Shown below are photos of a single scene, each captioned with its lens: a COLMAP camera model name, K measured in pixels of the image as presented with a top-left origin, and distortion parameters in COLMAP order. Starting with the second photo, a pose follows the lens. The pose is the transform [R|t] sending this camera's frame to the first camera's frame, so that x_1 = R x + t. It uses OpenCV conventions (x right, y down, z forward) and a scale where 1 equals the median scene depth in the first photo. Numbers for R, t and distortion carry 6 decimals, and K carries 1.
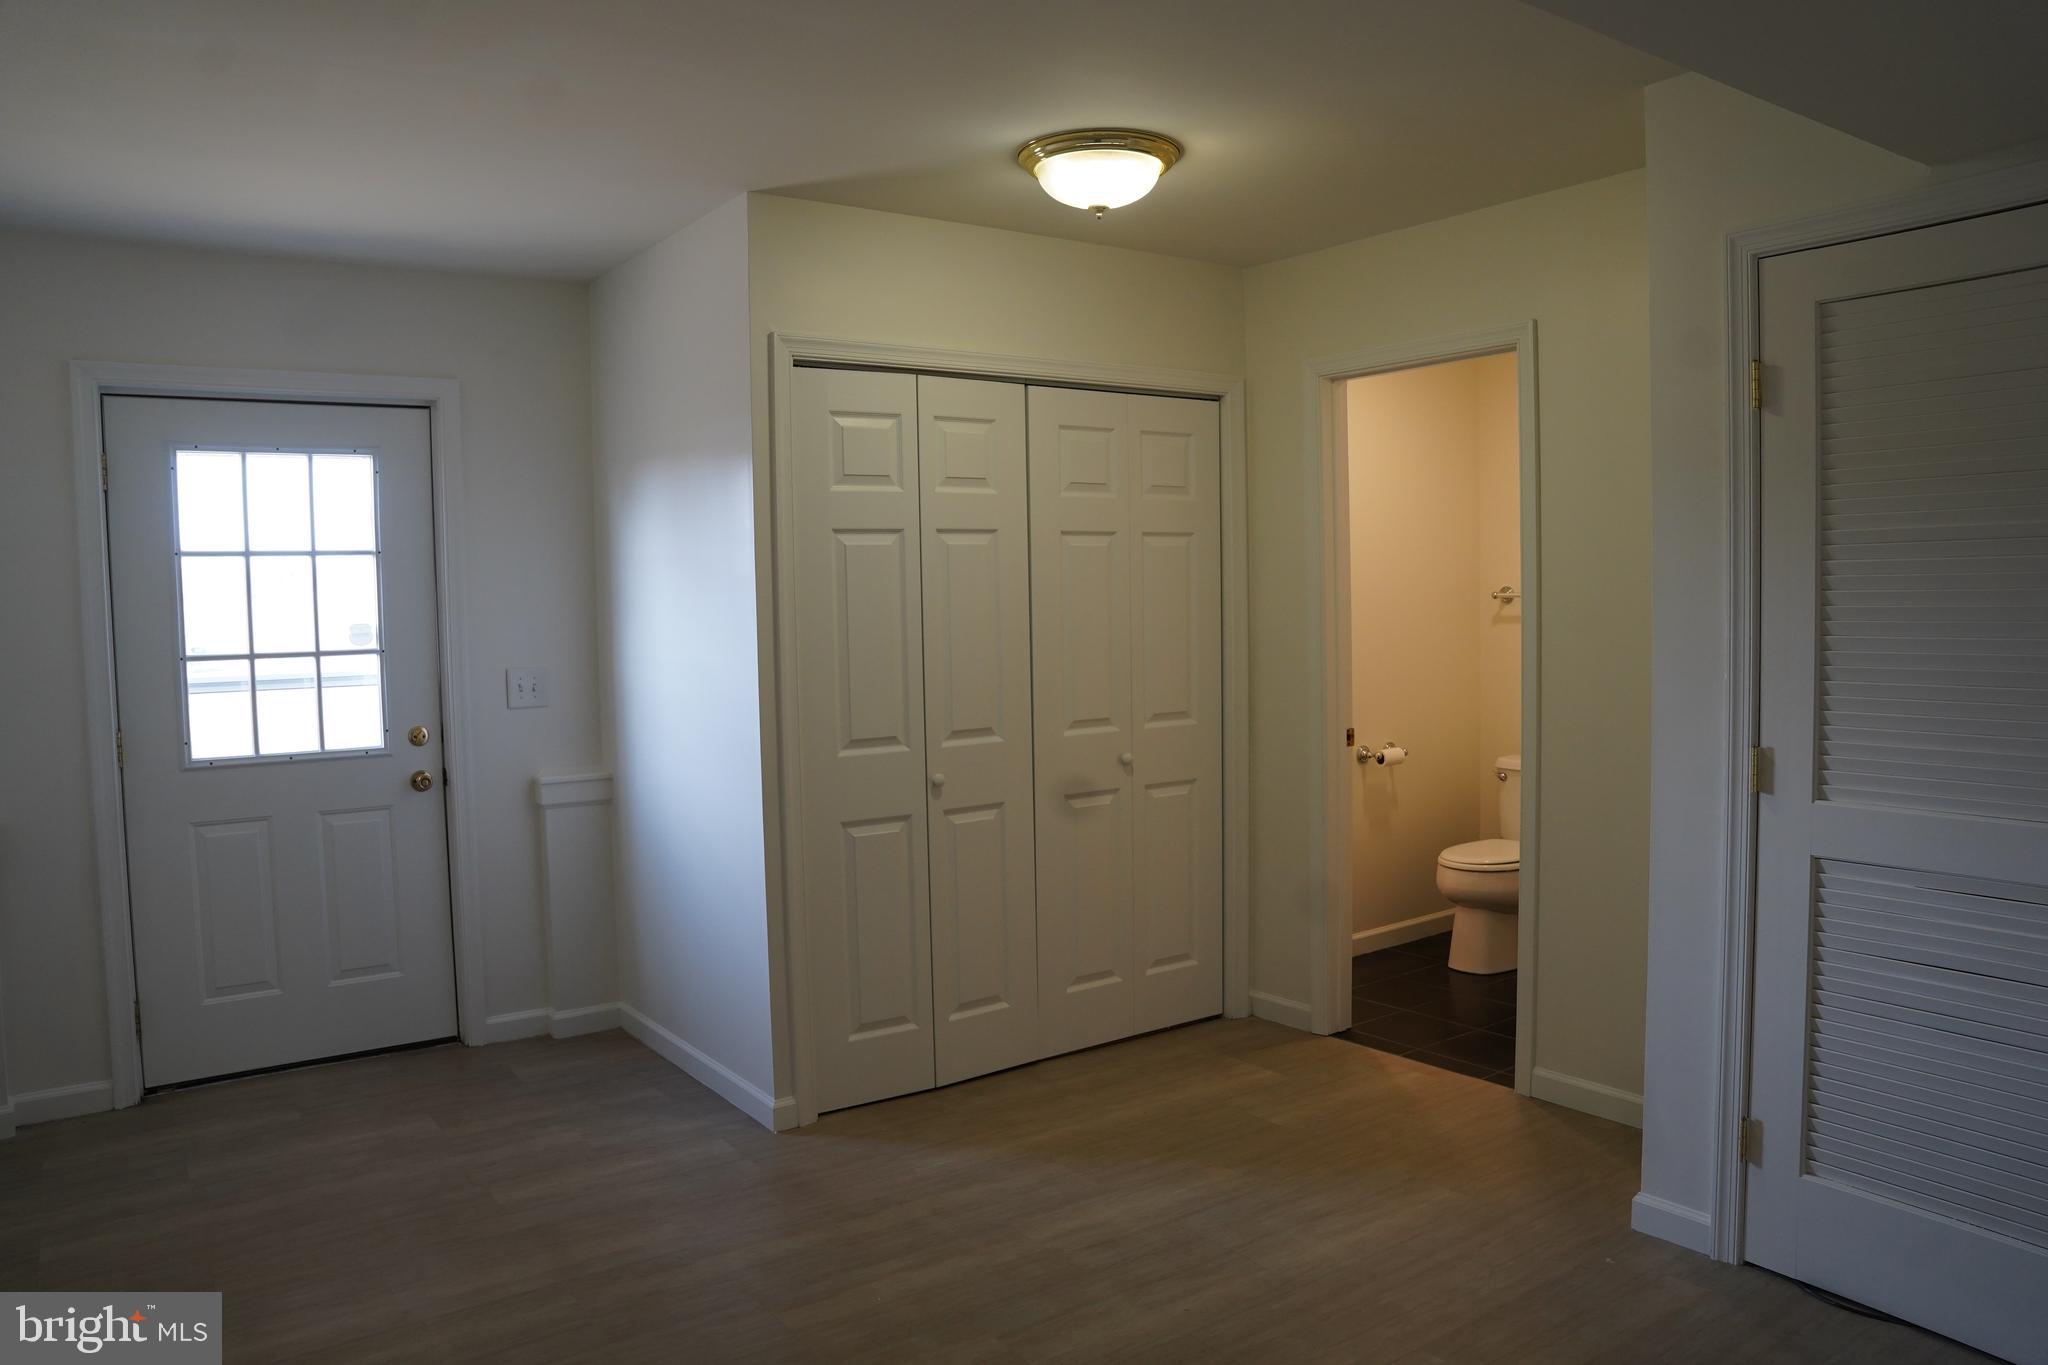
lens RADIAL K [[1460.2, 0, 1024.0], [0, 1460.2, 682.5], [0, 0, 1]] dist [-0.189316, 0.159698]
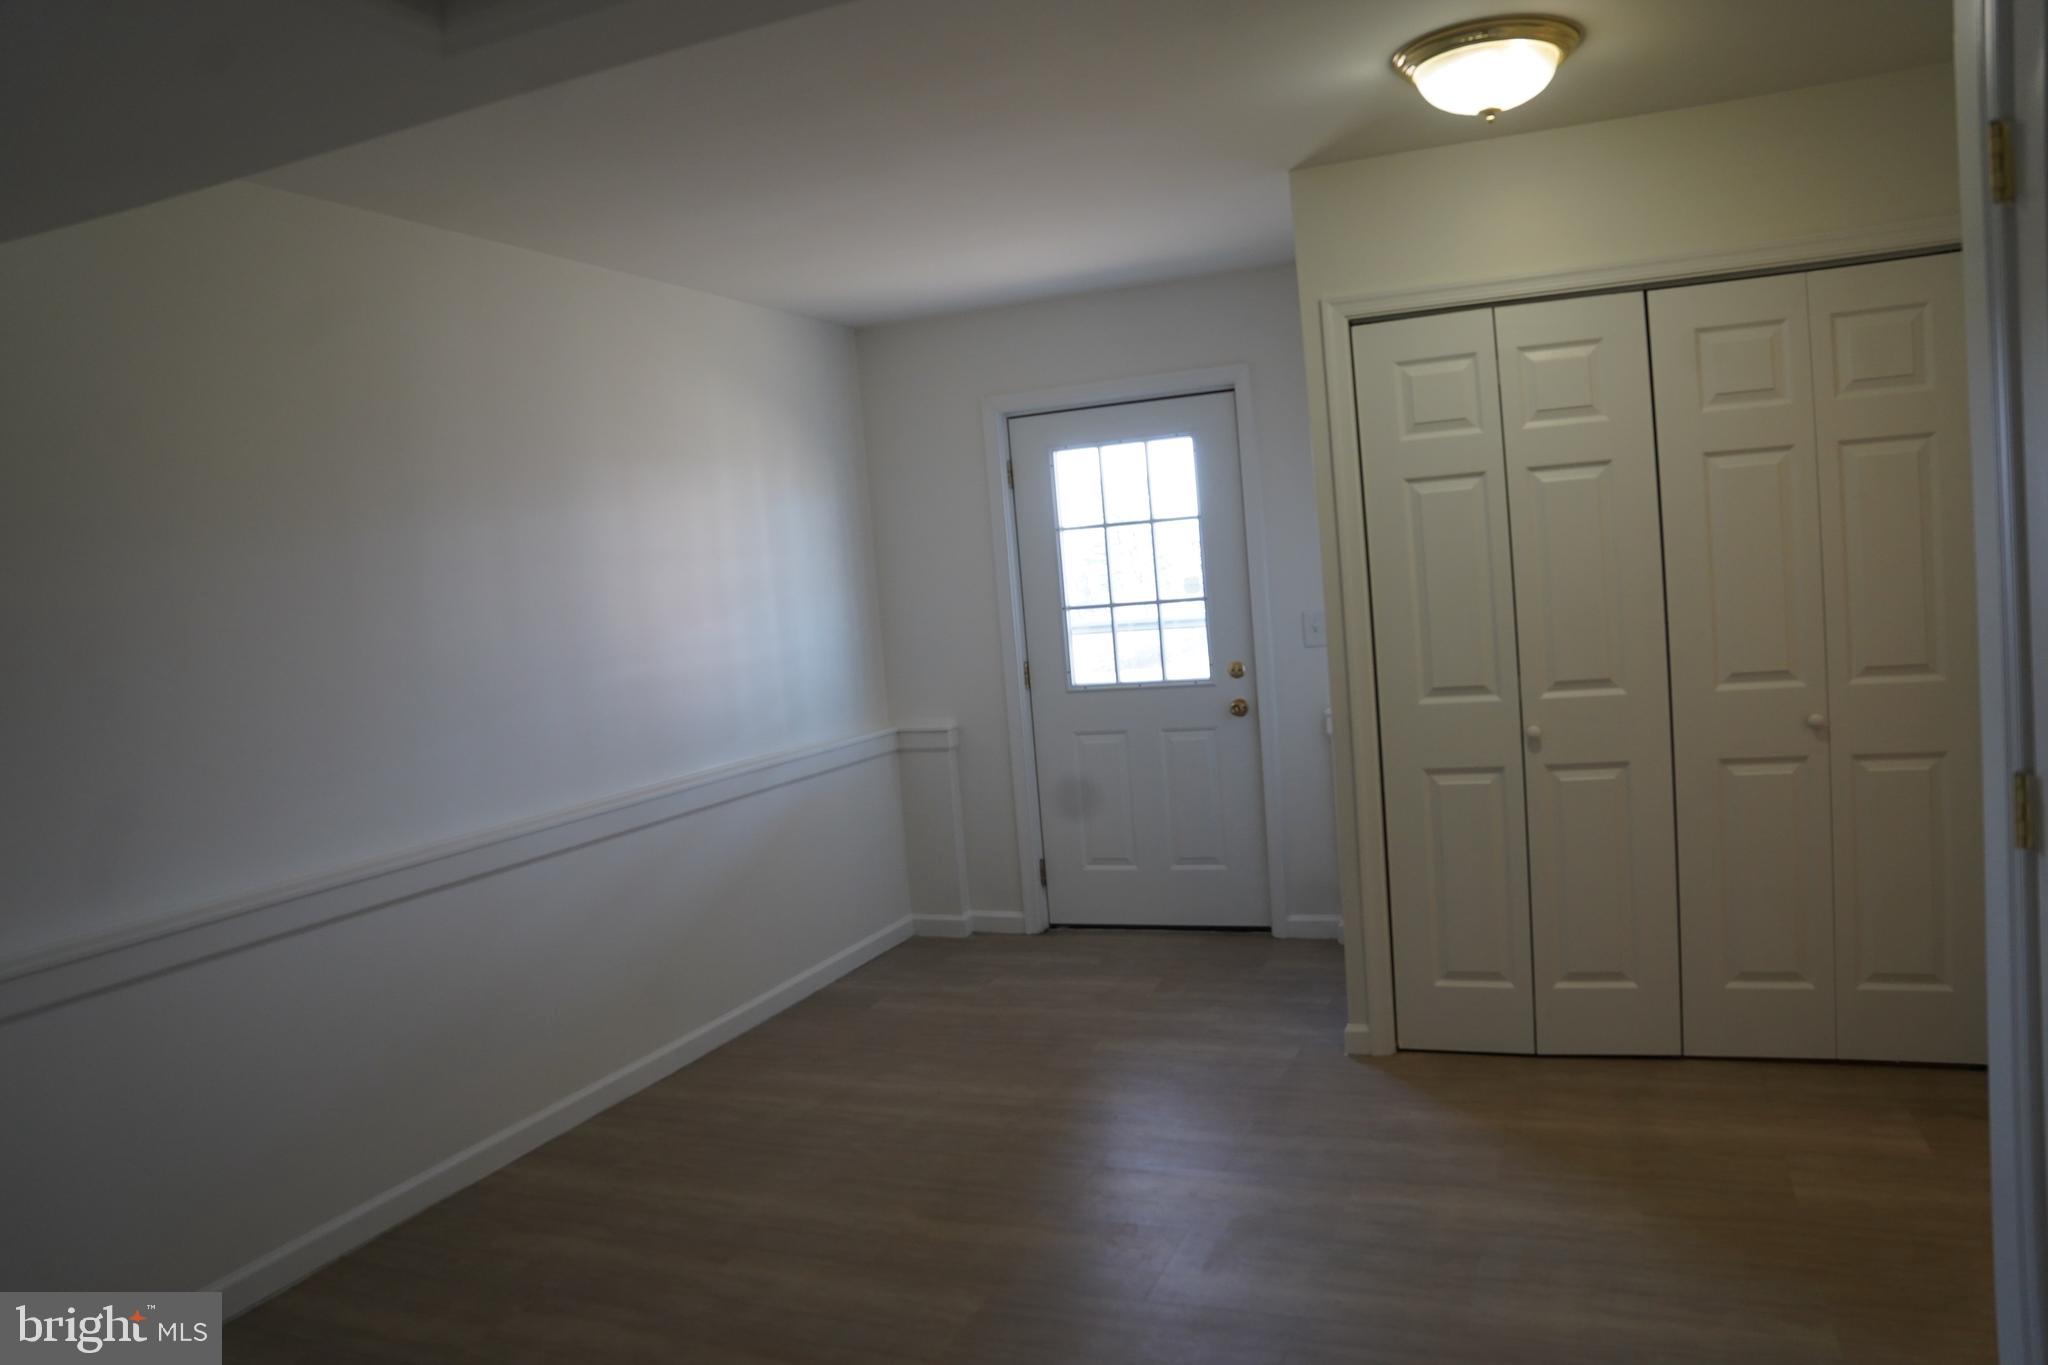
lens RADIAL K [[1460.2, 0, 1024.0], [0, 1460.2, 682.5], [0, 0, 1]] dist [-0.189316, 0.159698]
pose [[0.525152, 0.036237, -0.850236, 0.549317], [0.019229, 0.998333, 0.054426, -0.022477], [0.850791, -0.044931, 0.523580, 0.230176]]
